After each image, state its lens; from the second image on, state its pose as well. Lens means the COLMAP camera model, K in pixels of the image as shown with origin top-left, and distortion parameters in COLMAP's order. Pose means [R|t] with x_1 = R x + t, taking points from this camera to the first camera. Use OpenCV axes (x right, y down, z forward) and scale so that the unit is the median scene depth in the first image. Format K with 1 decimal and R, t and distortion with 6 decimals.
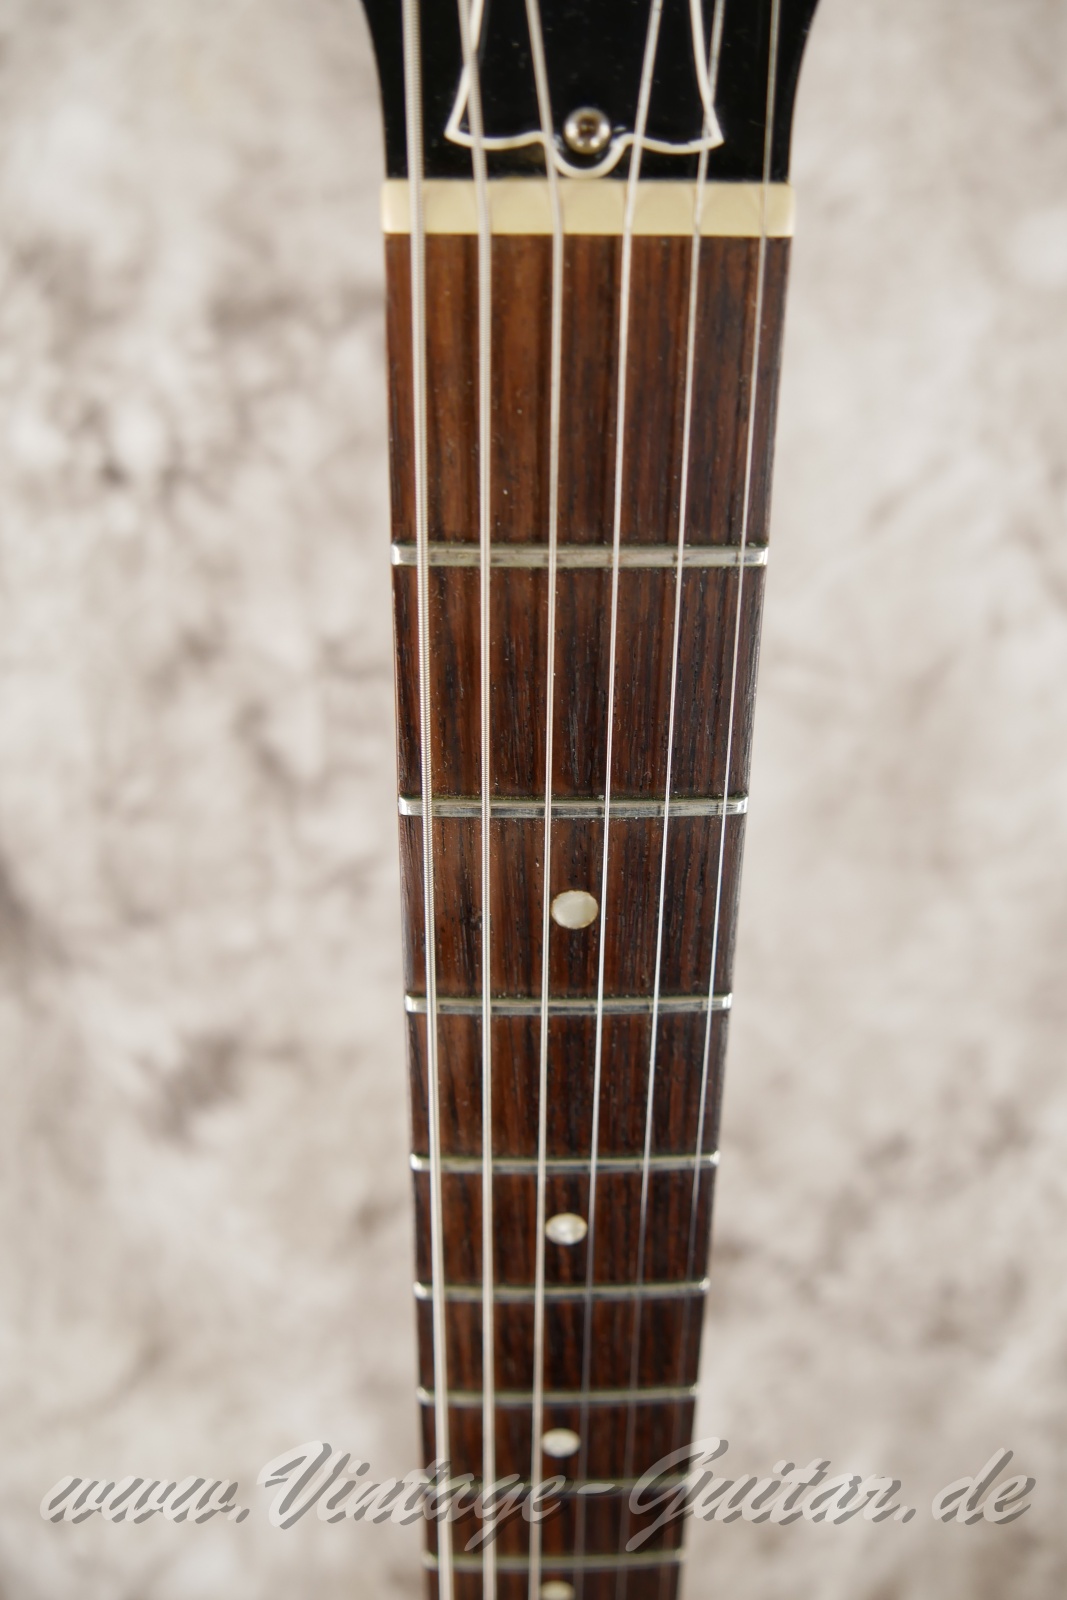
lens RADIAL K [[1360.6, 0, 533.5], [0, 1360.6, 800.0], [0, 0, 1]] dist [-0.051789, 0.003986]
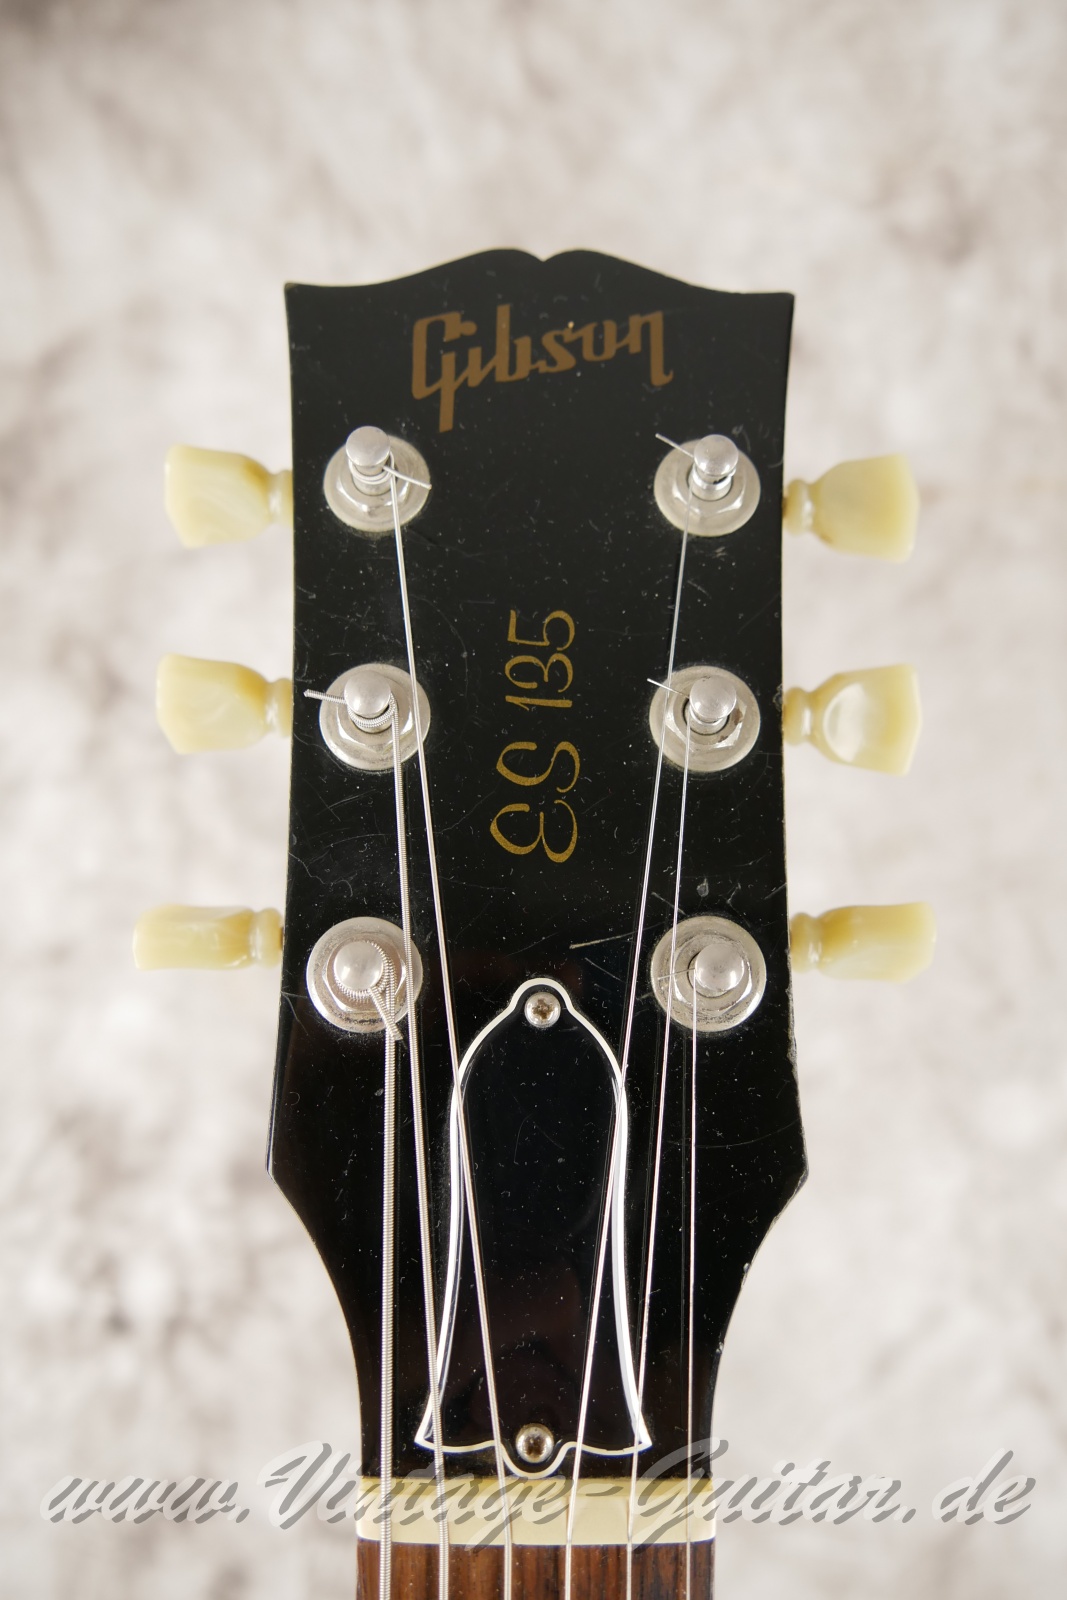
lens RADIAL K [[1360.6, 0, 533.5], [0, 1360.6, 800.0], [0, 0, 1]] dist [-0.051789, 0.003986]
pose [[0.999912, 0.002784, -0.012986, 0.051687], [-0.008720, 0.875139, -0.483793, -0.412350], [0.010017, 0.483864, 0.875086, -0.291578]]
